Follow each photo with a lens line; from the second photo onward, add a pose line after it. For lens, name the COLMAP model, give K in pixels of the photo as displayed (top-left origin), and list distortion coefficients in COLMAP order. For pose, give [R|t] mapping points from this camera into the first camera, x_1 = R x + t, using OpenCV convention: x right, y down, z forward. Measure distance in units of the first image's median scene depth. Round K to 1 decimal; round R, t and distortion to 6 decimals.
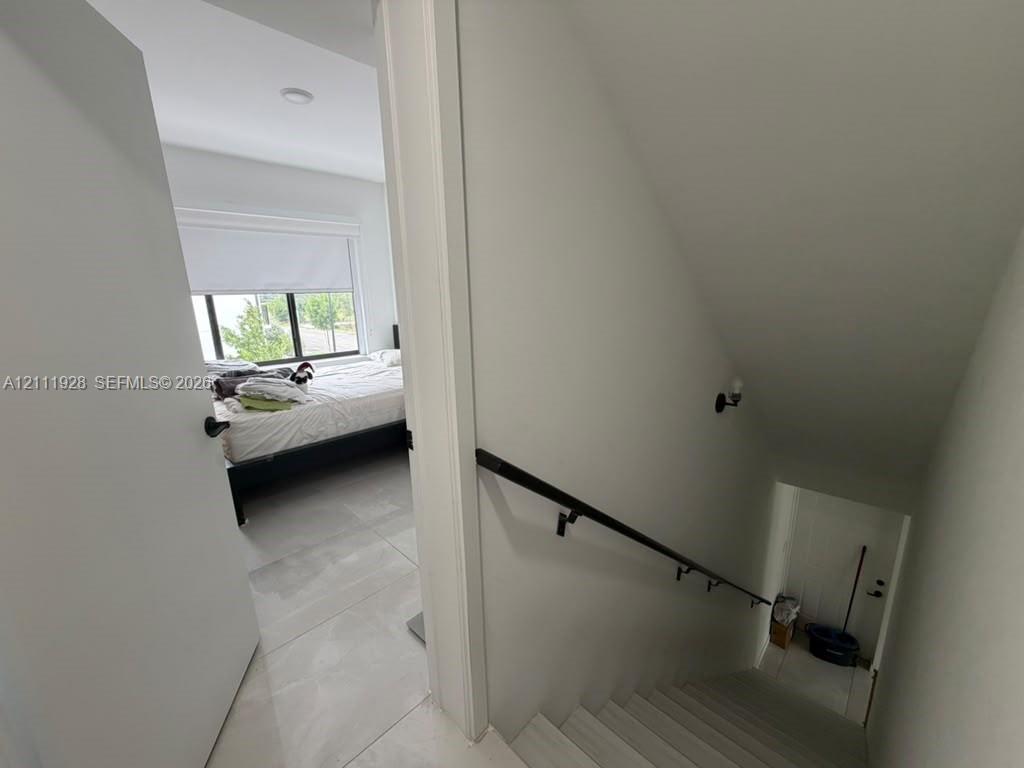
lens RADIAL K [[407.5, 0, 512.3], [0, 407.5, 383.9], [0, 0, 1]] dist [0.000952, -0.000618]
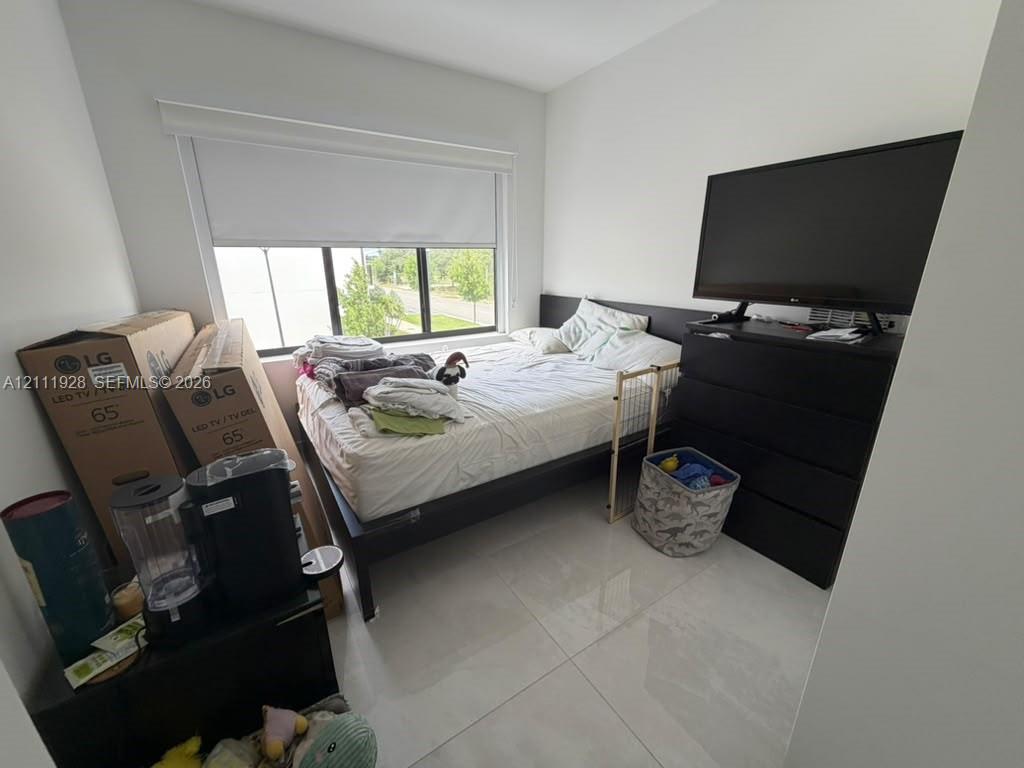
lens RADIAL K [[407.5, 0, 512.7], [0, 407.5, 384.9], [0, 0, 1]] dist [0.000952, -0.000618]
pose [[0.979018, 0.081011, -0.186977, -0.306673], [-0.065528, 0.994002, 0.087562, -0.066173], [0.192949, -0.073472, 0.978454, 0.387846]]
